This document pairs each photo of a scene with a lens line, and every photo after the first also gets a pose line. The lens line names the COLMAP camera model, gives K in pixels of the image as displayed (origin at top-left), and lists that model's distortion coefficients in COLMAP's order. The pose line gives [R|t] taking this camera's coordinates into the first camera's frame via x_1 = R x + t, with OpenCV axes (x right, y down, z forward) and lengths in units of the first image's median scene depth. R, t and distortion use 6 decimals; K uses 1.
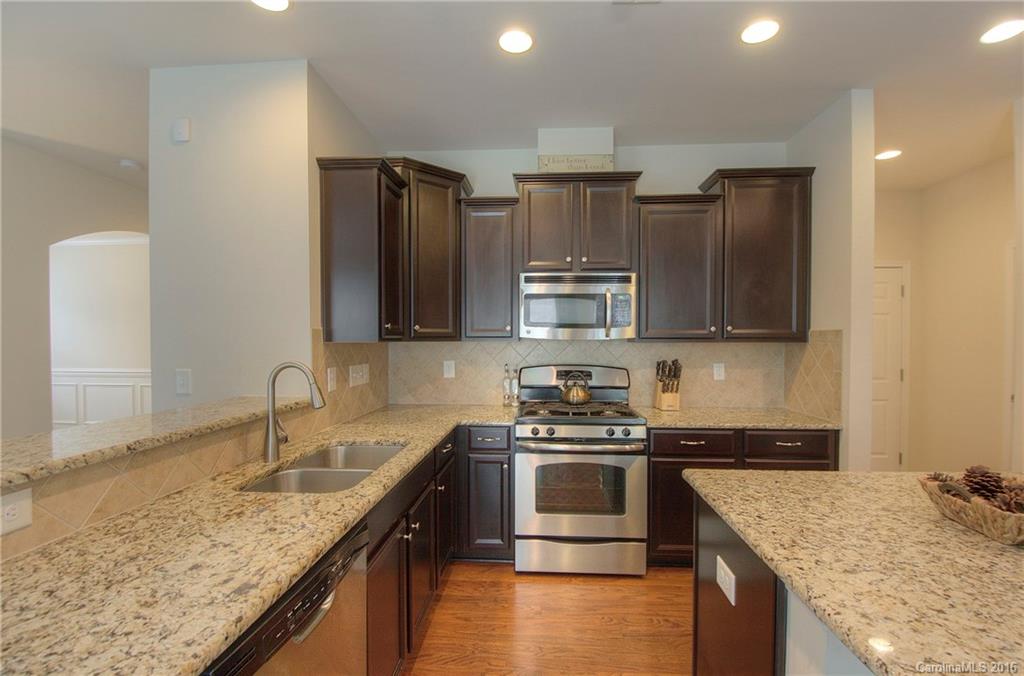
lens RADIAL K [[453.8, 0, 518.6], [0, 453.8, 341.4], [0, 0, 1]] dist [-0.017931, -0.001991]
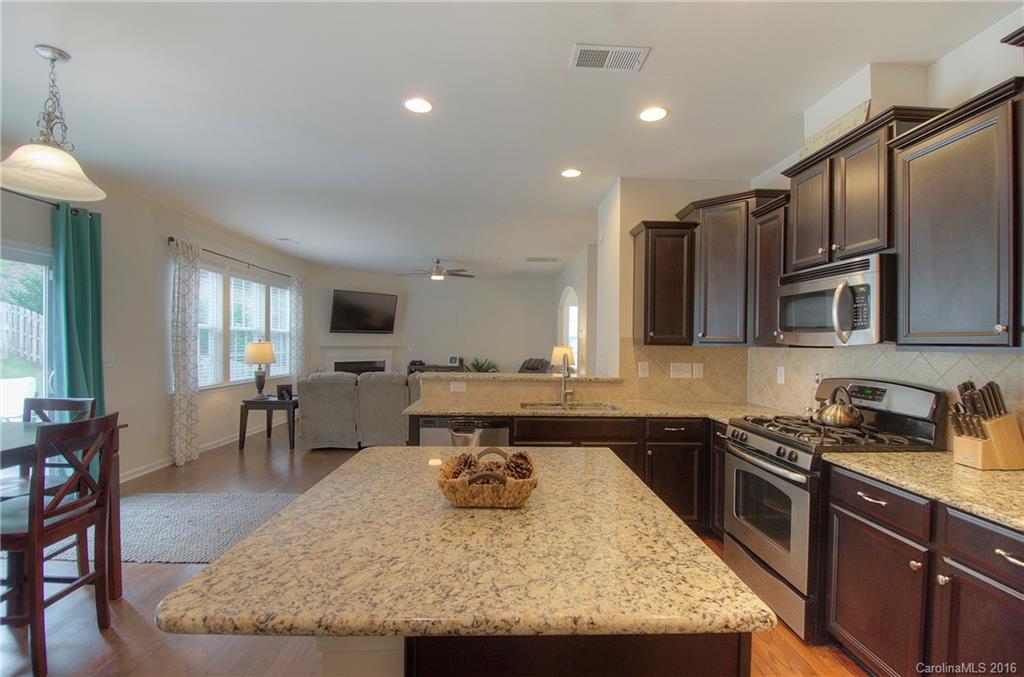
lens RADIAL K [[453.8, 0, 511.9], [0, 453.8, 341.5], [0, 0, 1]] dist [-0.017931, -0.001991]
pose [[0.116955, 0.000678, -0.993137, 0.894714], [-0.013318, 0.999911, -0.000886, -0.003942], [0.993048, 0.013330, 0.116953, 0.342652]]
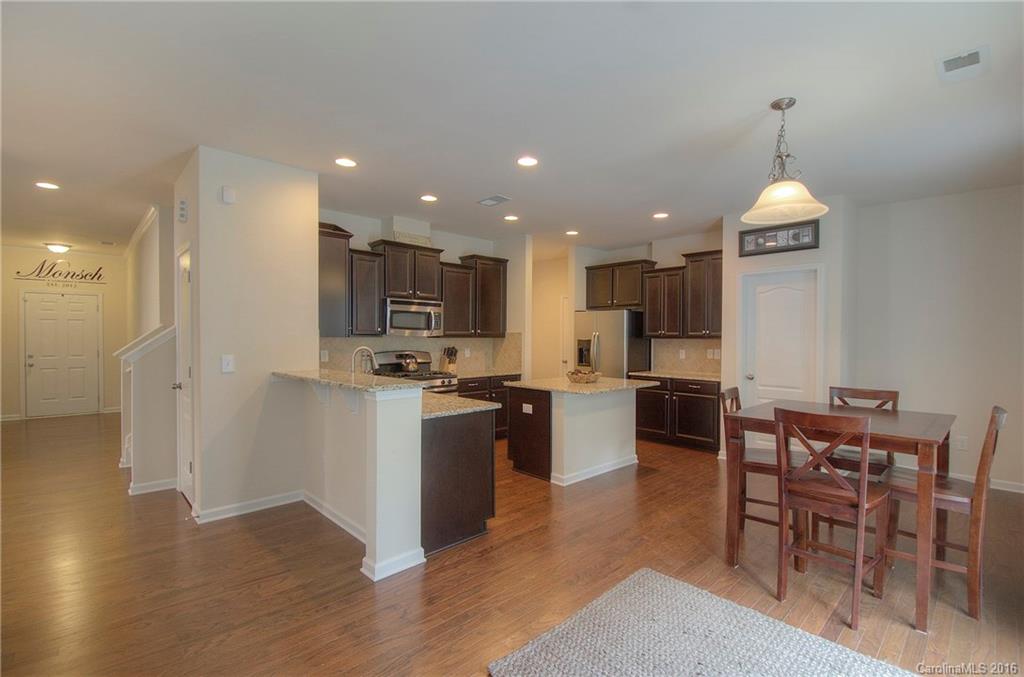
lens RADIAL K [[453.8, 0, 528.8], [0, 453.8, 337.5], [0, 0, 1]] dist [-0.017931, -0.001991]
pose [[0.653419, 0.000741, 0.756996, -0.974015], [-0.006198, 0.999971, 0.004371, -0.010375], [-0.756971, -0.007548, 0.653405, -0.551714]]
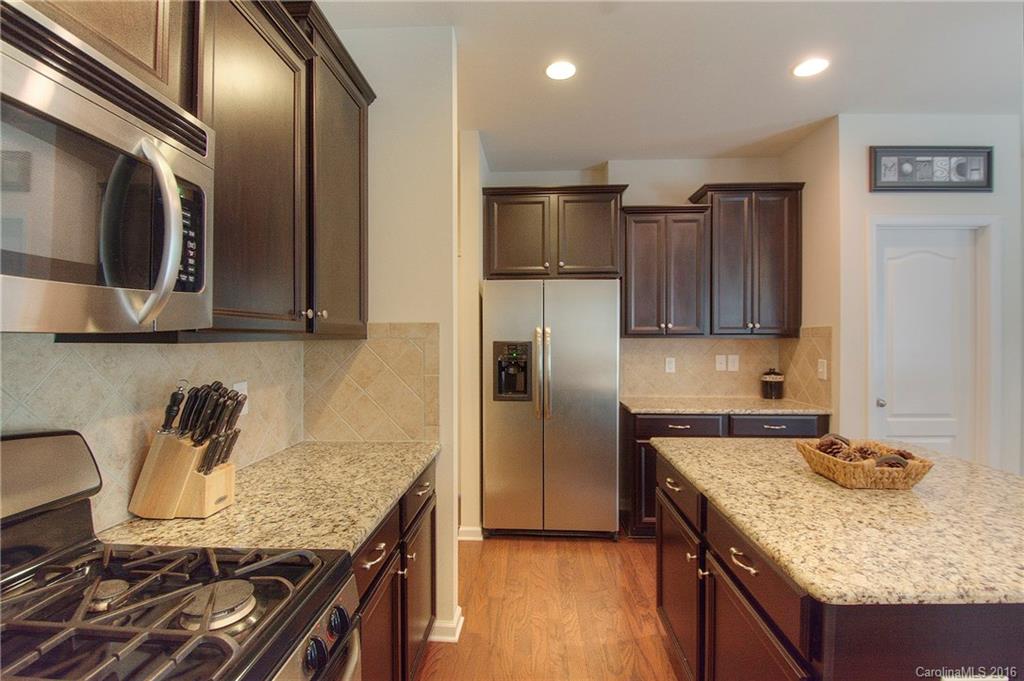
lens RADIAL K [[453.8, 0, 503.8], [0, 453.8, 339.5], [0, 0, 1]] dist [-0.017931, -0.001991]
pose [[-0.030714, -0.006706, 0.999506, -0.077543], [-0.000358, 0.999978, 0.006698, -0.003149], [-0.999528, -0.000152, -0.030716, 0.795859]]
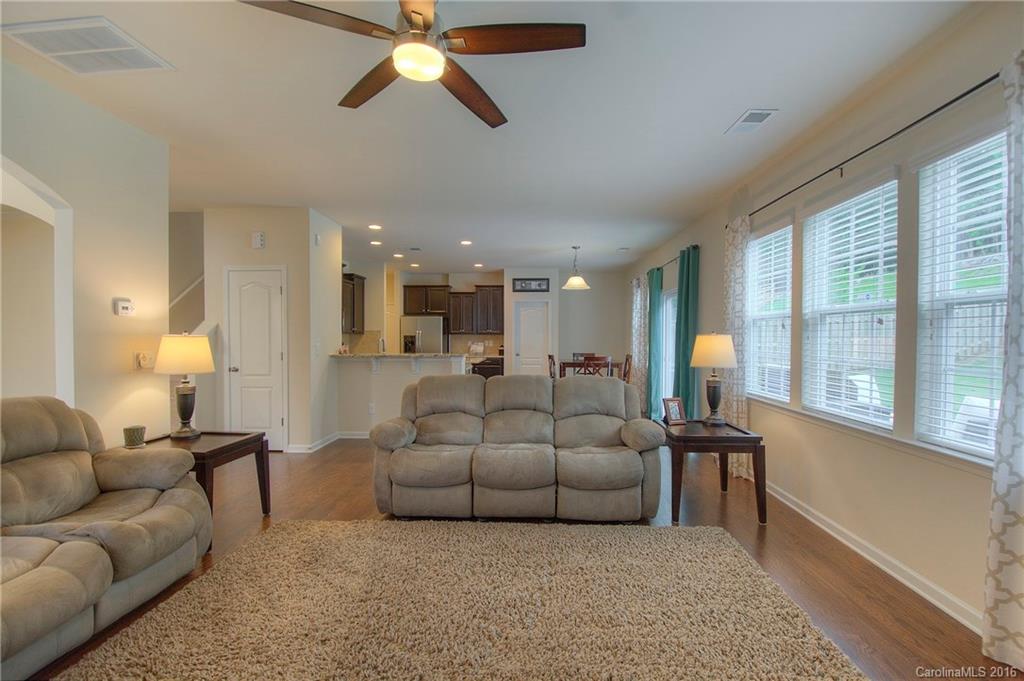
lens RADIAL K [[453.8, 0, 510.5], [0, 453.8, 340.7], [0, 0, 1]] dist [-0.017931, -0.001991]
pose [[-0.031823, -0.006767, 0.999471, -2.460770], [-0.004135, 0.999969, 0.006639, 0.020139], [-0.999485, -0.003921, -0.031850, 0.094381]]
